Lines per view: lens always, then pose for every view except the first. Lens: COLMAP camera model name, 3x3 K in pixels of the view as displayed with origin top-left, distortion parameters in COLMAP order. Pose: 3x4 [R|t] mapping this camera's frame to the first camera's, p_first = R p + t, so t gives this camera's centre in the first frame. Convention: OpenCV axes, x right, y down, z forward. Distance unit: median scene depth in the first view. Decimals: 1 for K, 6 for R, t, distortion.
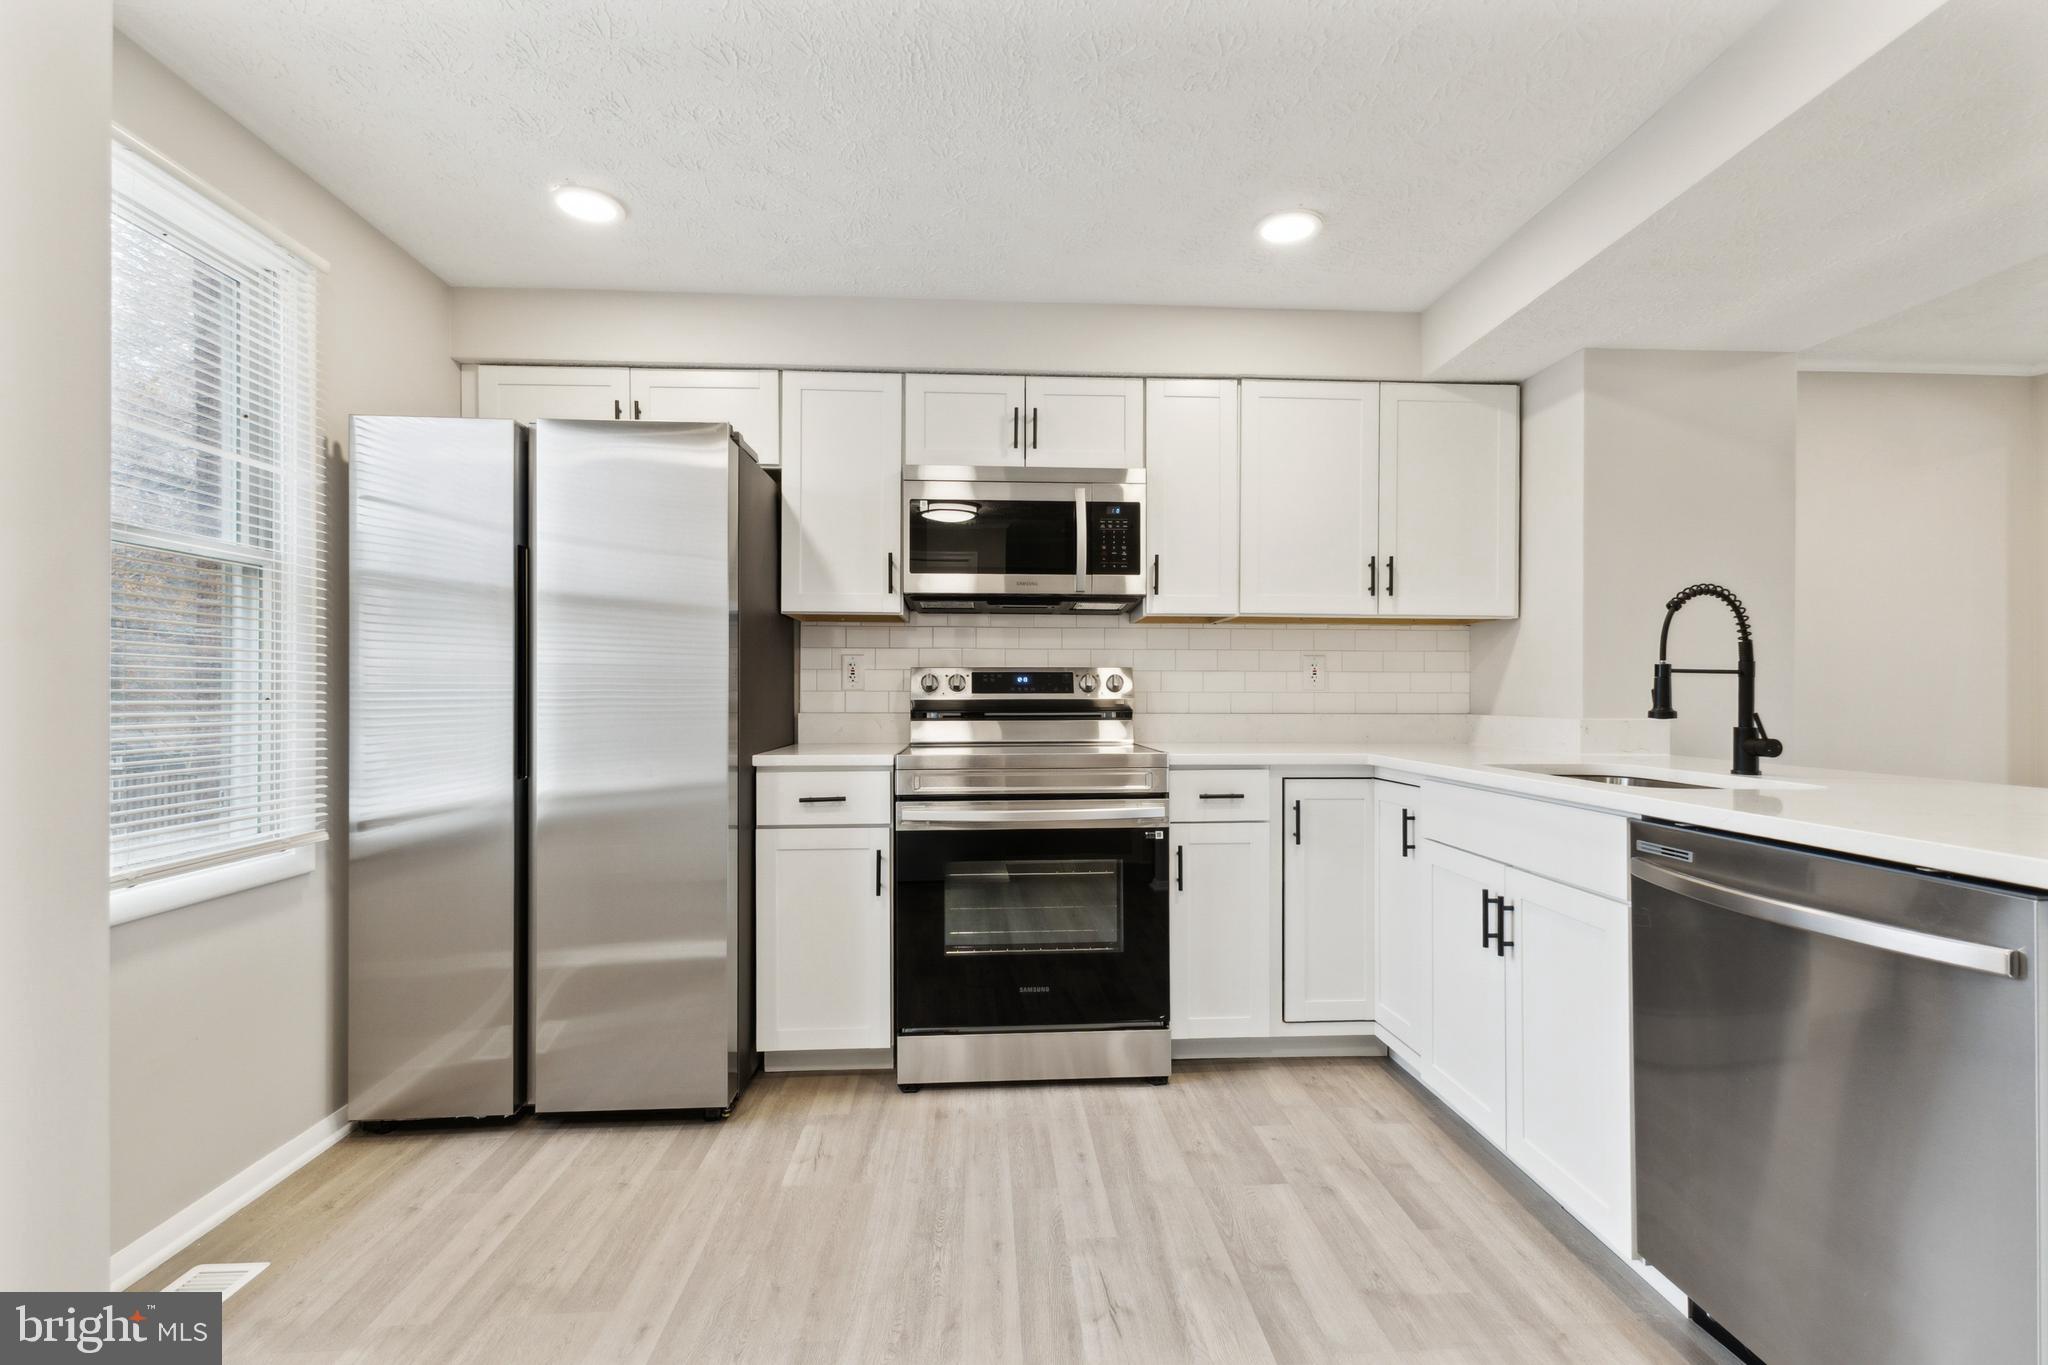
lens RADIAL K [[913.2, 0, 1038.0], [0, 913.2, 690.3], [0, 0, 1]] dist [0.015212, -0.000727]
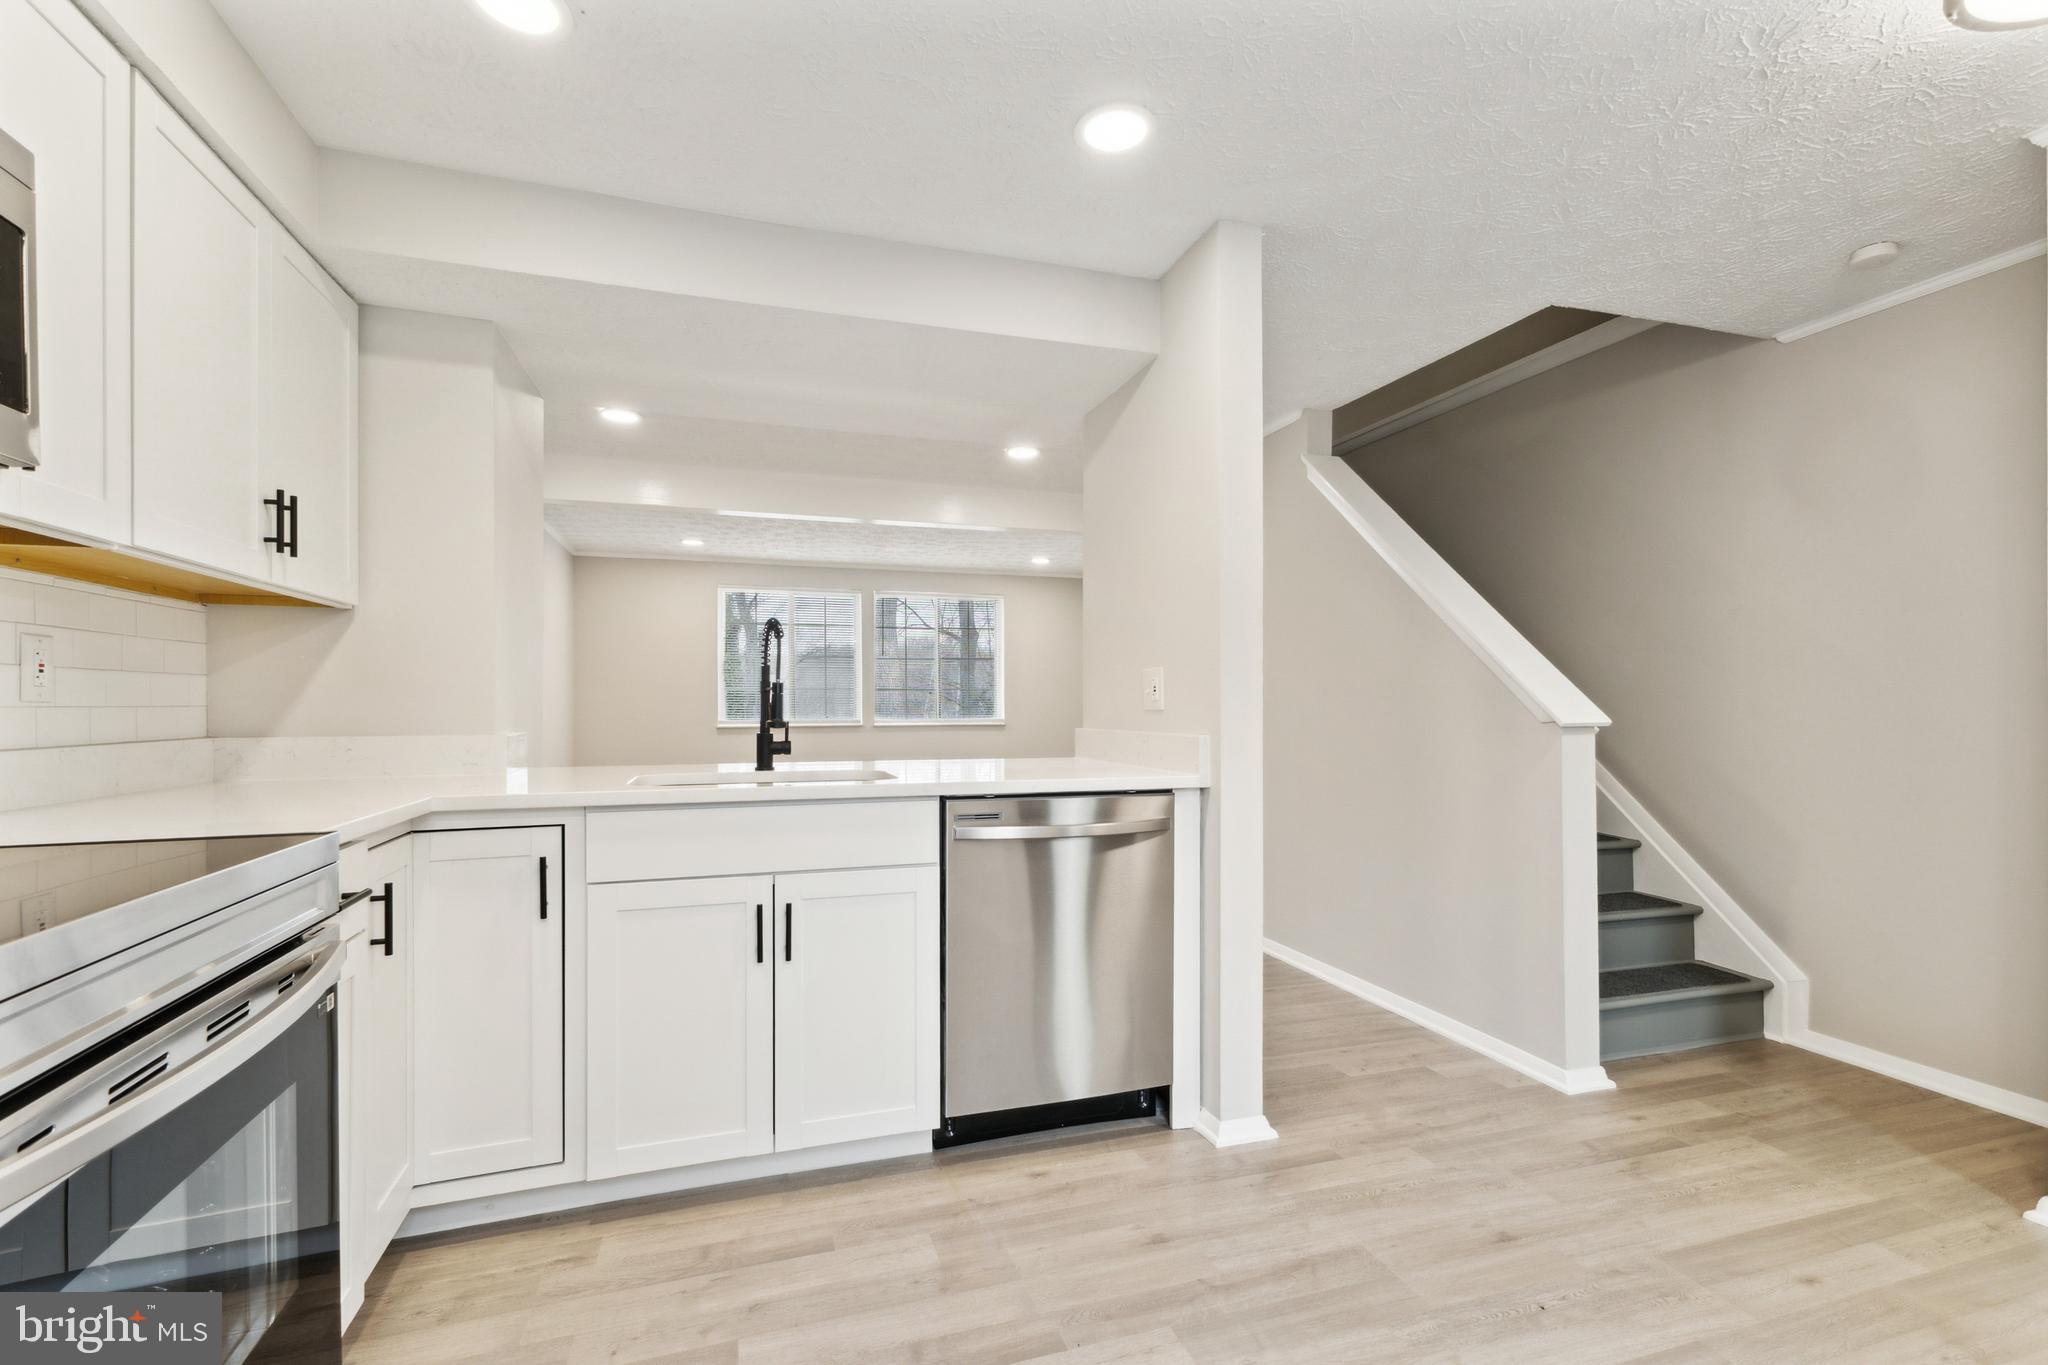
lens RADIAL K [[913.2, 0, 1040.7], [0, 913.2, 711.2], [0, 0, 1]] dist [0.015212, -0.000727]
pose [[-0.246855, -0.010619, 0.968994, -0.420517], [-0.002528, 0.999944, 0.010314, -0.003027], [-0.969049, 0.000097, -0.246868, 0.733374]]
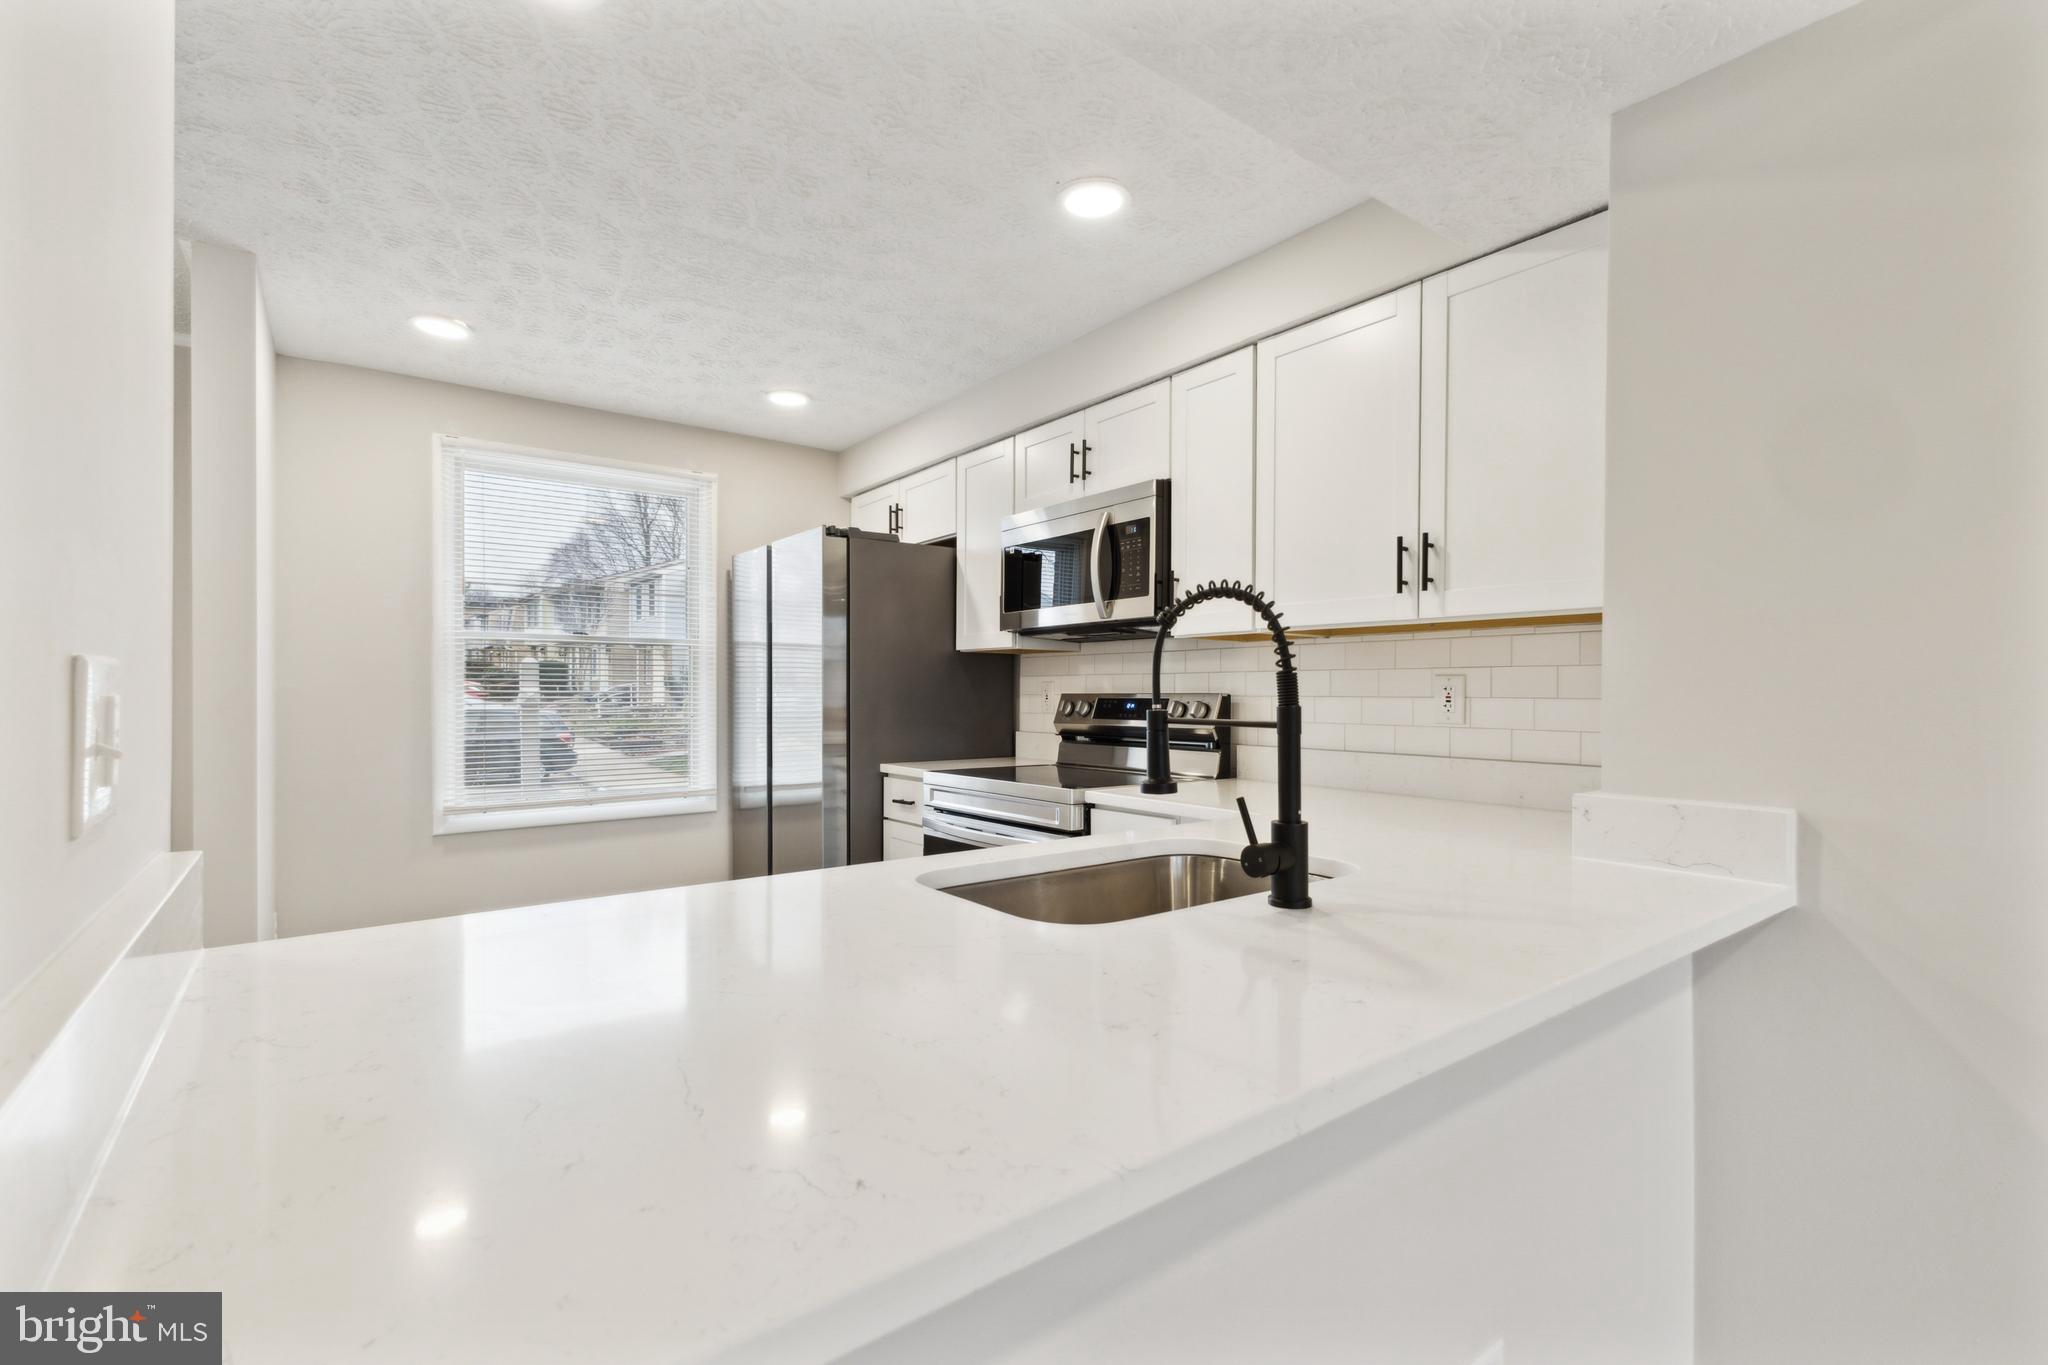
lens RADIAL K [[913.2, 0, 1005.0], [0, 913.2, 695.6], [0, 0, 1]] dist [0.015212, -0.000727]
pose [[0.550814, 0.001537, -0.834627, 0.877389], [0.000726, 0.999997, 0.002320, -0.030053], [0.834628, -0.001884, 0.550811, 0.407844]]
